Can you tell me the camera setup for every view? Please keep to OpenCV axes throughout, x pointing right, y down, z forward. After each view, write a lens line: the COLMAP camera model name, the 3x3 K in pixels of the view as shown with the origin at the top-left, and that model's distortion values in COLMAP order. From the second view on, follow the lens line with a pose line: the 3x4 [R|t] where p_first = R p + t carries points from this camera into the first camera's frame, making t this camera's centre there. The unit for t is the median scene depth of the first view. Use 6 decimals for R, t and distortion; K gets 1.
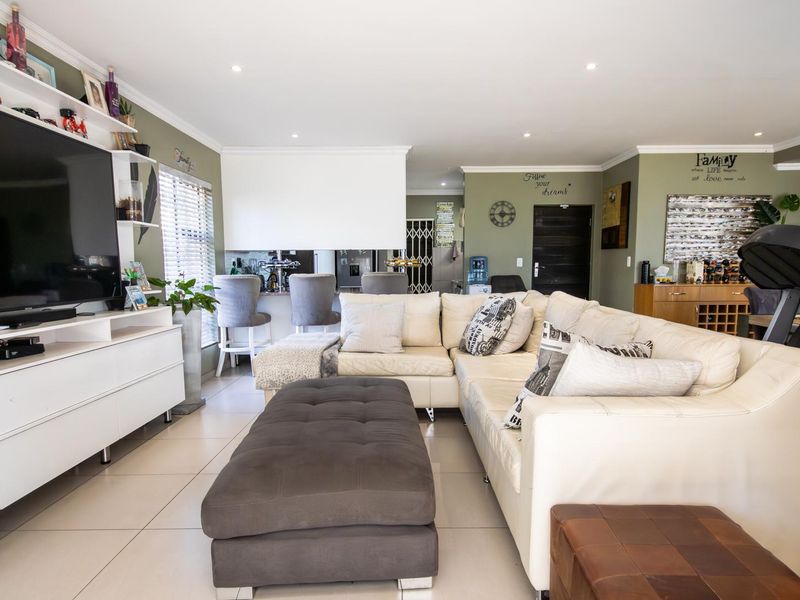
lens RADIAL K [[501.6, 0, 400.0], [0, 501.6, 300.0], [0, 0, 1]] dist [0.023395, 0.001923]
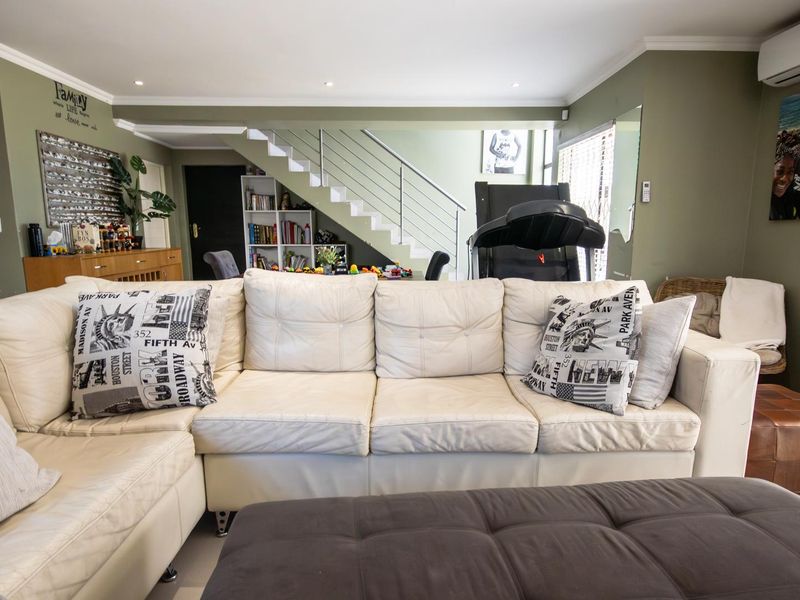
lens RADIAL K [[511.5, 0, 402.7], [0, 511.5, 310.0], [0, 0, 1]] dist [-0.002299, 0.000054]
pose [[-0.038904, -0.157791, 0.986706, -0.242459], [0.071717, 0.984466, 0.160260, -0.037020], [-0.996666, 0.076998, -0.026983, 0.527690]]
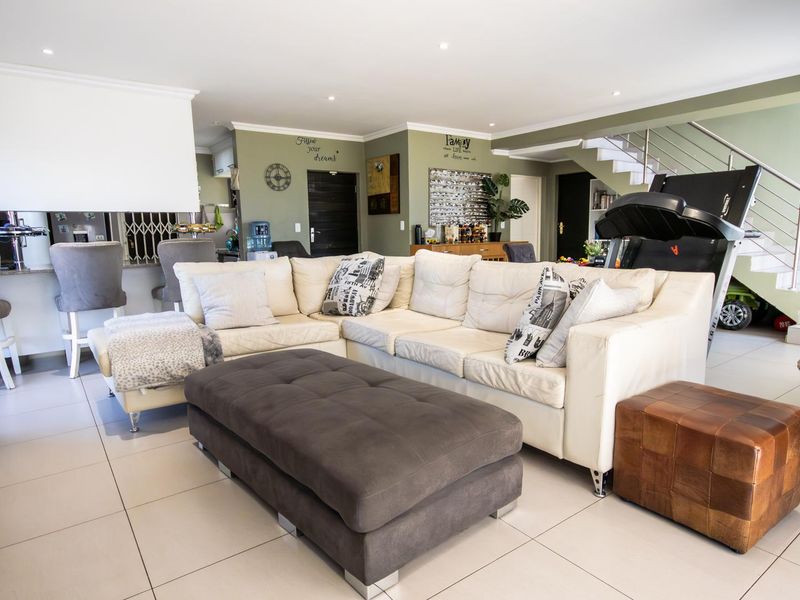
lens RADIAL K [[506.3, 0, 400.0], [0, 506.3, 300.0], [0, 0, 1]] dist [0.037146, -0.058526]
pose [[0.801347, -0.092124, 0.591063, -0.251134], [0.058668, 0.995410, 0.075607, 0.004124], [-0.595316, -0.025911, 0.803074, 0.086548]]
